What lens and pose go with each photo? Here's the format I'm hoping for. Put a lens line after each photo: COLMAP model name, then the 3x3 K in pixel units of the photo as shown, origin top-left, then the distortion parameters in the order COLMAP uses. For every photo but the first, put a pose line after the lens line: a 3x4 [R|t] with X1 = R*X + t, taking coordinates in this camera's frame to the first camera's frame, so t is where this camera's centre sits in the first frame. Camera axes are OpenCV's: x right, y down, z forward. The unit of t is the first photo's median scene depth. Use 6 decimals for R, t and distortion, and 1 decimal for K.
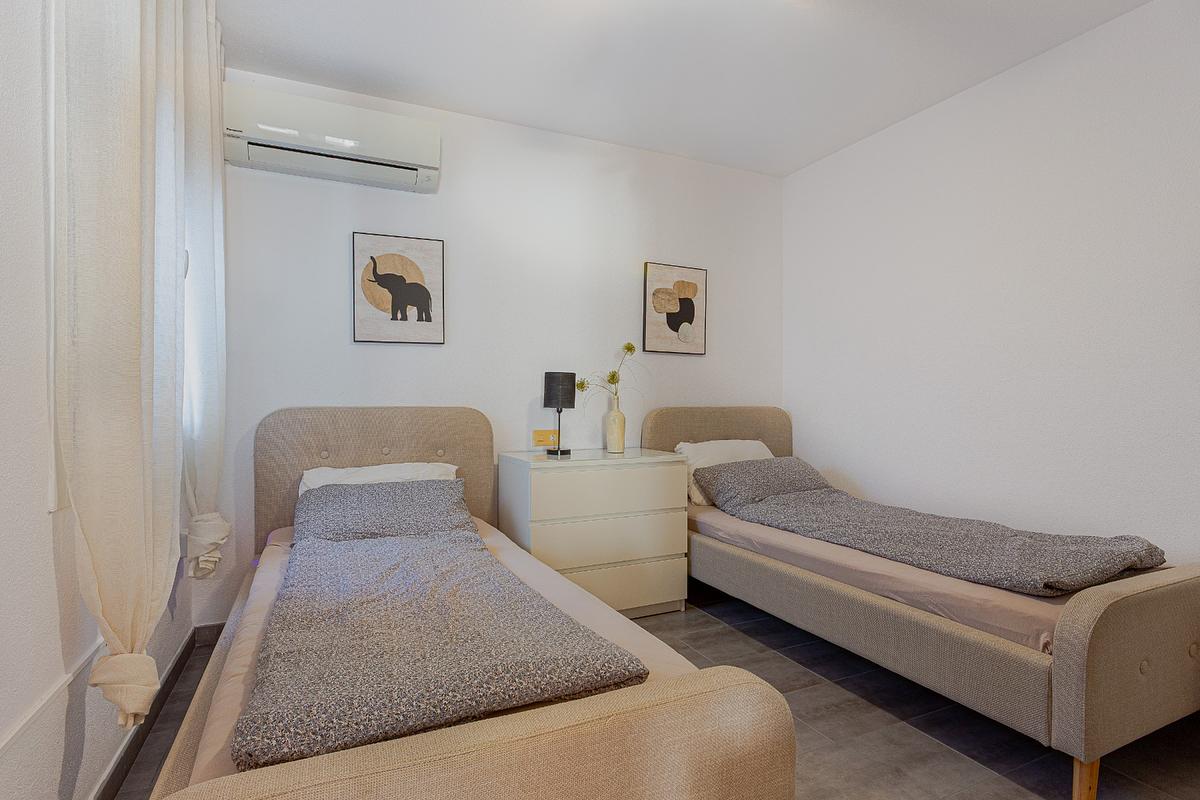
lens RADIAL K [[601.5, 0, 598.2], [0, 601.5, 402.7], [0, 0, 1]] dist [-0.003634, -0.000137]
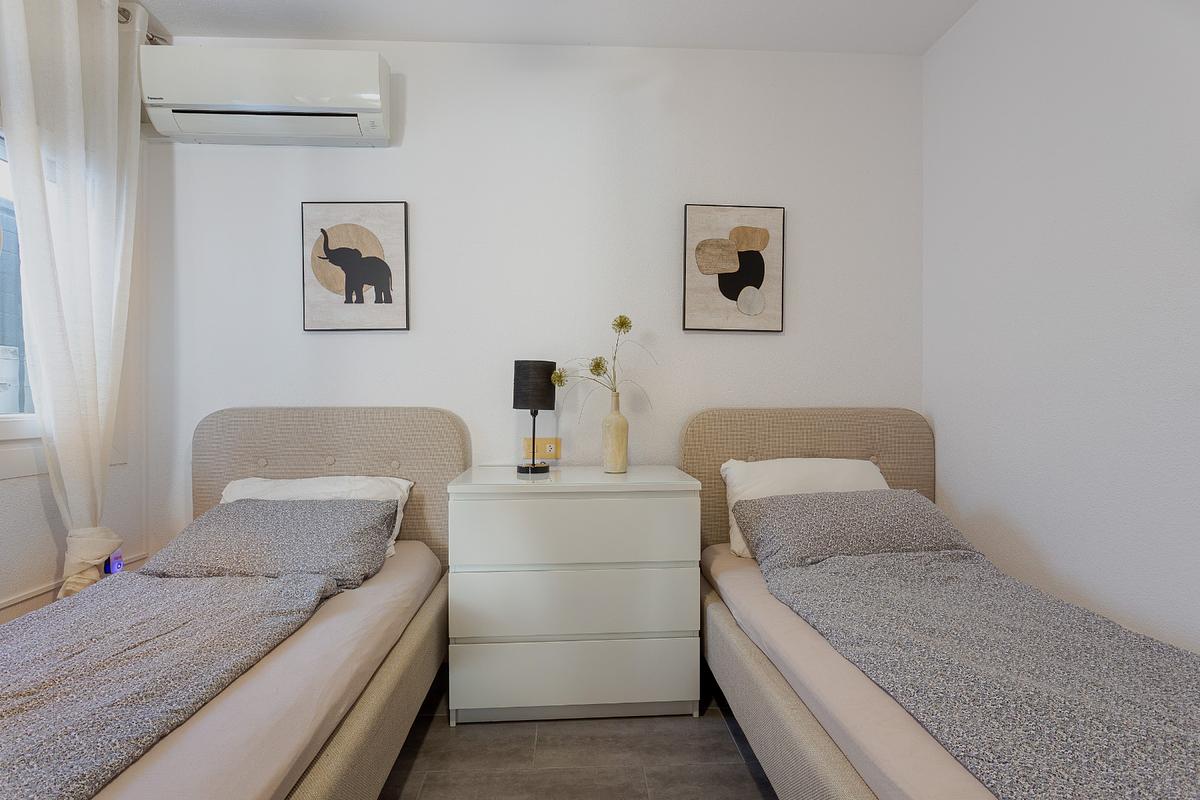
lens RADIAL K [[601.5, 0, 602.4], [0, 601.5, 402.4], [0, 0, 1]] dist [-0.003634, -0.000137]
pose [[0.929174, -0.000536, -0.369643, 0.287286], [0.000634, 1.000000, 0.000142, 0.000170], [0.369642, -0.000366, 0.929174, 0.346281]]
